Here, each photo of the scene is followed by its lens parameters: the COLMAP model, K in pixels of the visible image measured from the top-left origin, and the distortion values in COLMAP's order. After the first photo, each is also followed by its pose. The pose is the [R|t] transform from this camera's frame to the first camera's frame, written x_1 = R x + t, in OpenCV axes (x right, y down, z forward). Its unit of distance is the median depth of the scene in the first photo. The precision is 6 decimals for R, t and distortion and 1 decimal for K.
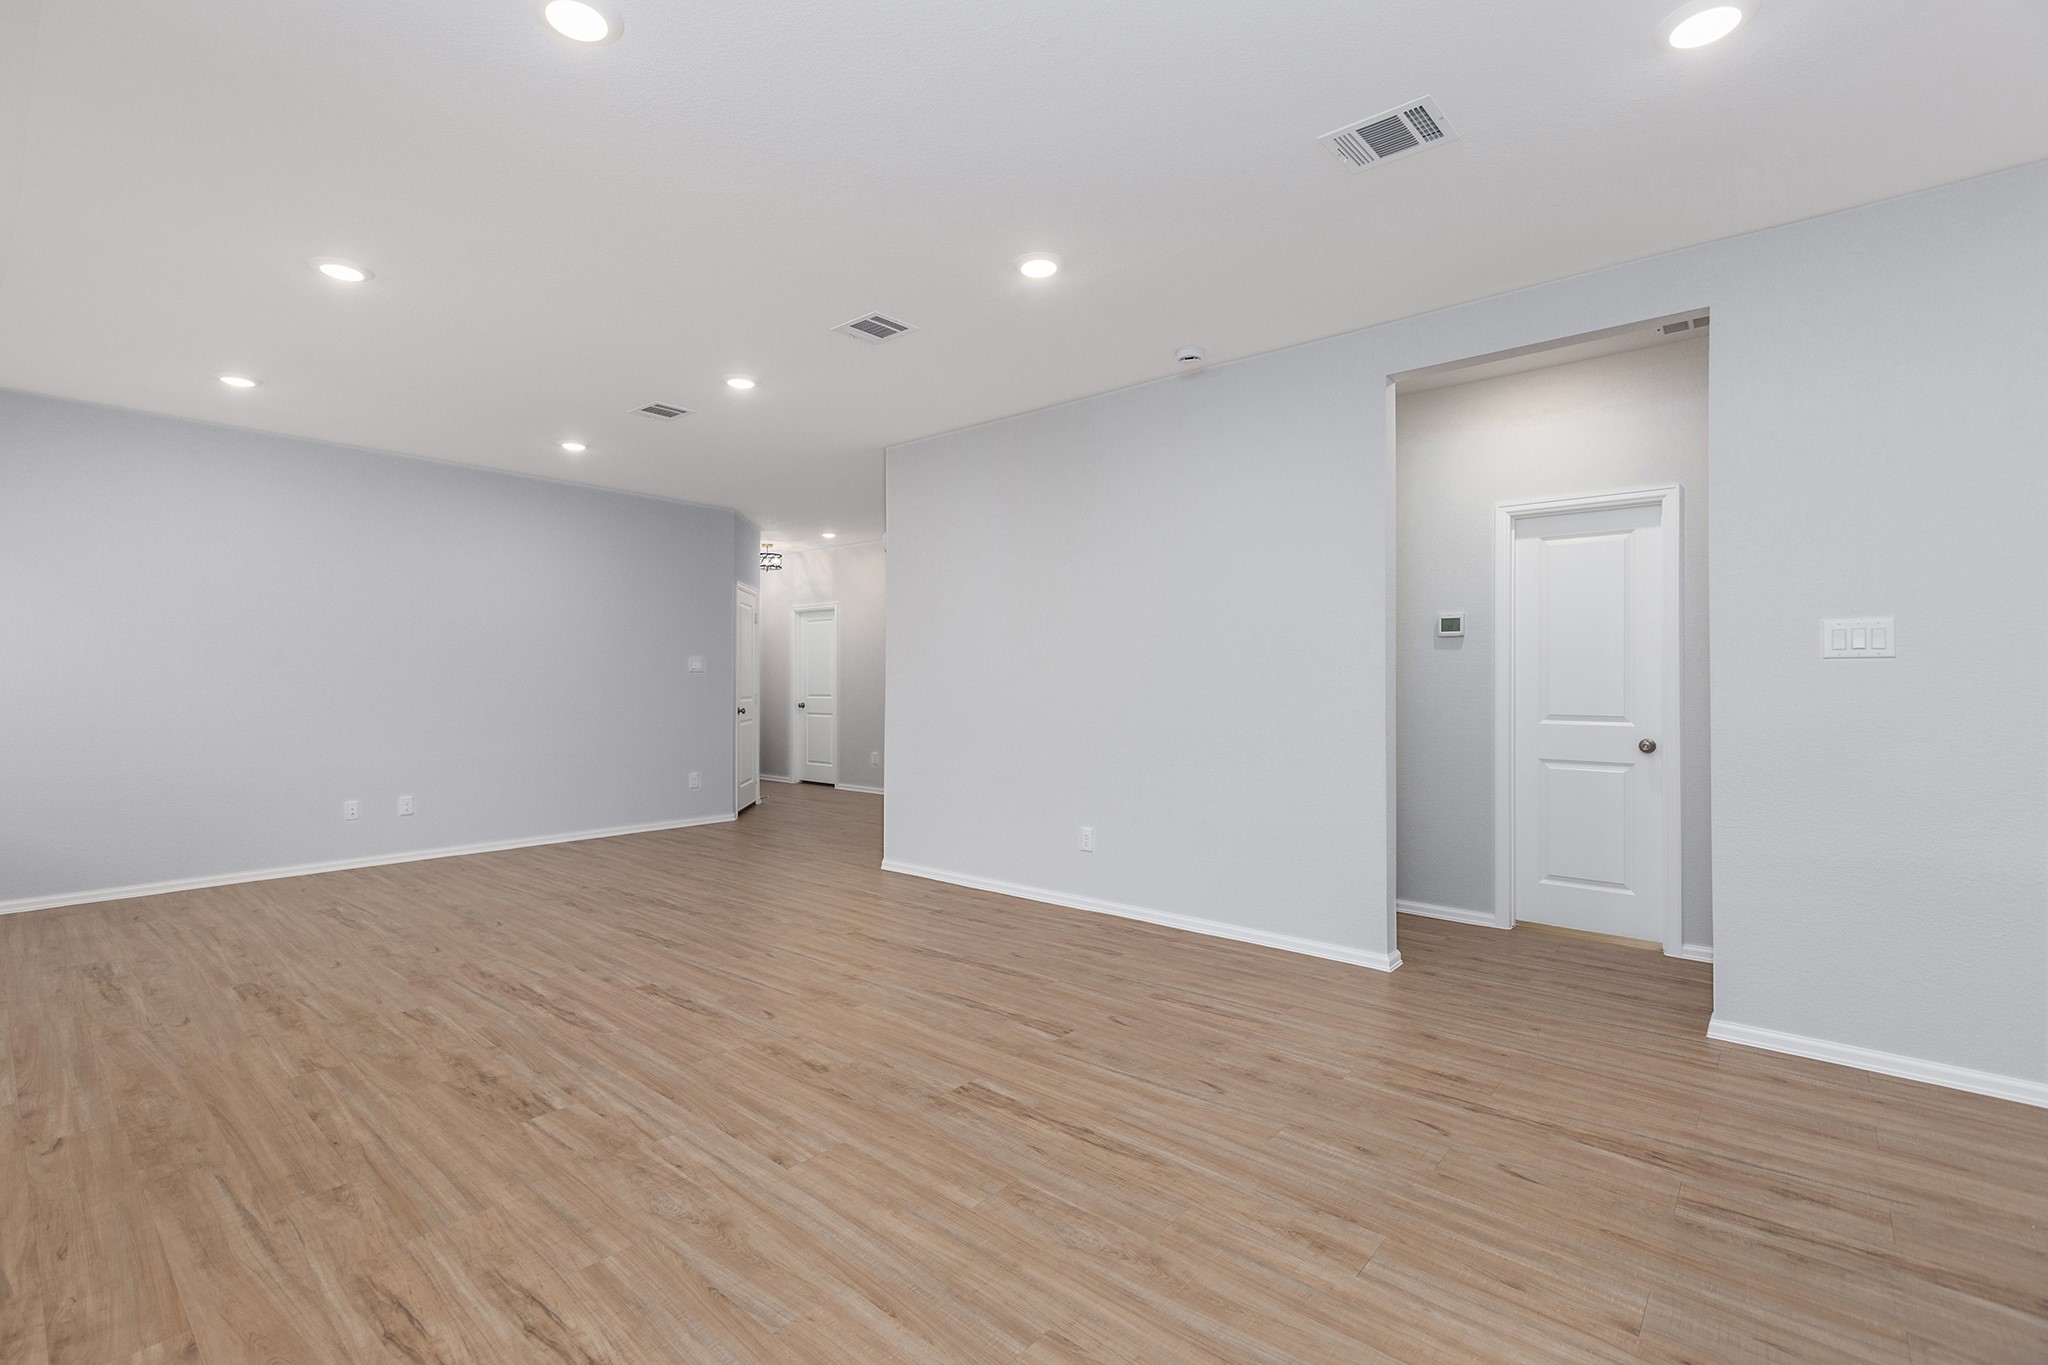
lens RADIAL K [[917.0, 0, 1020.0], [0, 917.0, 675.3], [0, 0, 1]] dist [-0.002925, -0.000017]
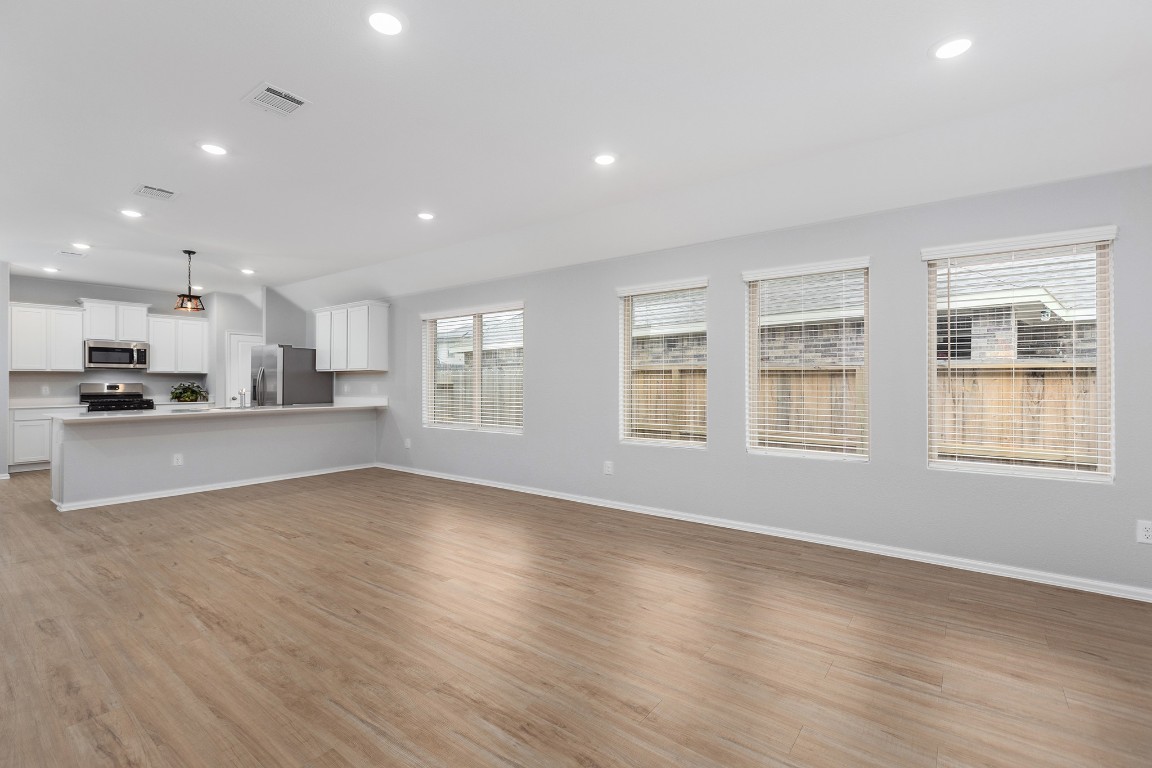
lens RADIAL K [[530.9, 0, 586.4], [0, 530.9, 387.2], [0, 0, 1]] dist [0.003828, -0.000710]
pose [[-0.997601, -0.002166, -0.069195, -0.625884], [-0.002558, 0.999981, 0.005579, 0.009371], [0.069181, 0.005742, -0.997588, 2.049303]]
